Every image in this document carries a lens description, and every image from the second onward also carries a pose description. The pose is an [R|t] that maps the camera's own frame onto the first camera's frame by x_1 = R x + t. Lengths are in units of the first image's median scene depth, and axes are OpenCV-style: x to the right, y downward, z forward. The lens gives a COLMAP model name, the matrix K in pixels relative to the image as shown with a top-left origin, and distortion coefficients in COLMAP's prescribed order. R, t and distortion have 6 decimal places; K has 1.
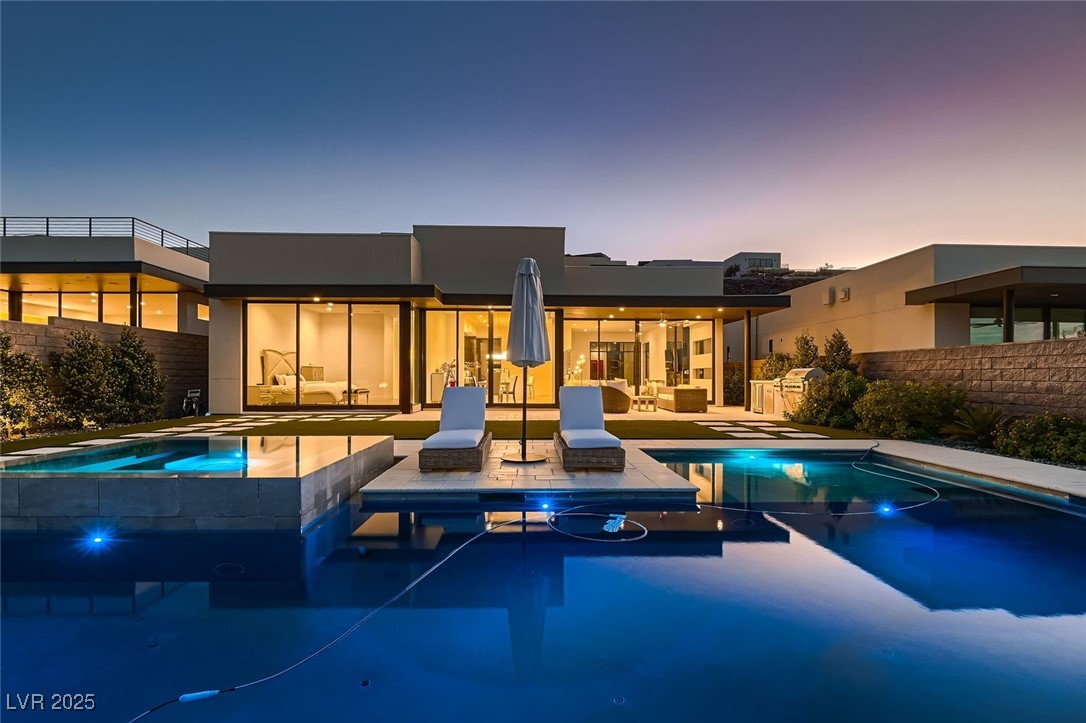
lens RADIAL K [[518.5, 0, 541.9], [0, 518.5, 378.3], [0, 0, 1]] dist [0.000836, -0.000265]
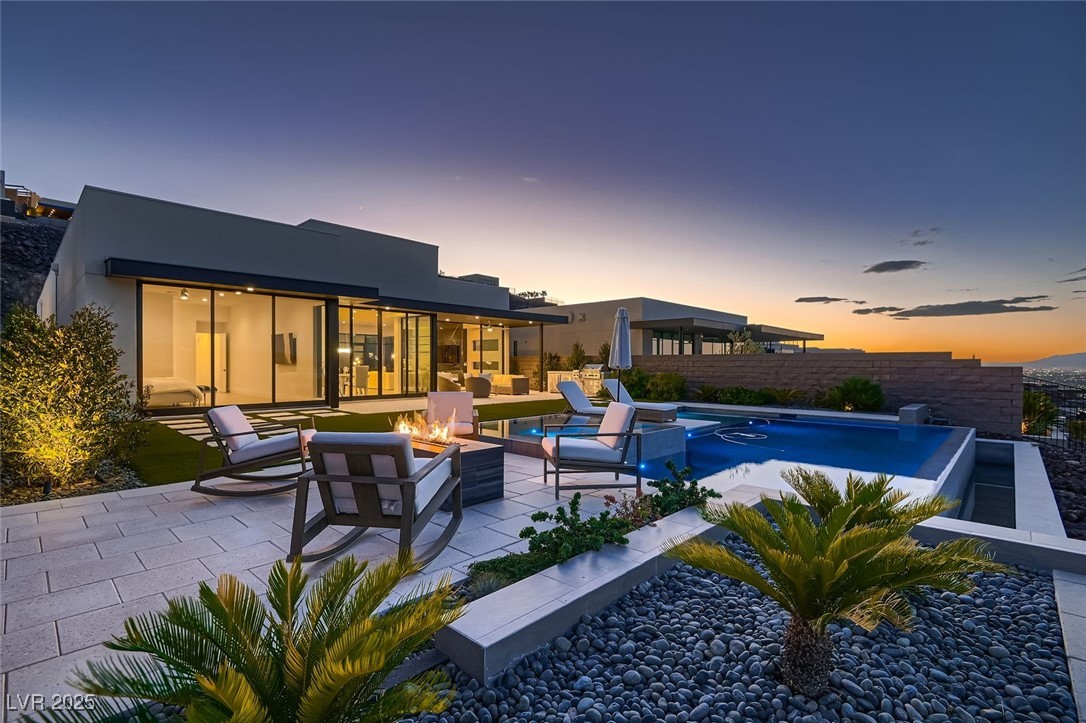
lens RADIAL K [[497.4, 0, 543.0], [0, 497.4, 361.5], [0, 0, 1]] dist [-0.000608, -0.000121]
pose [[0.702990, 0.004645, 0.711184, -0.664725], [0.000856, 0.999972, -0.007378, -0.015449], [-0.711199, 0.005795, 0.702967, 0.004048]]
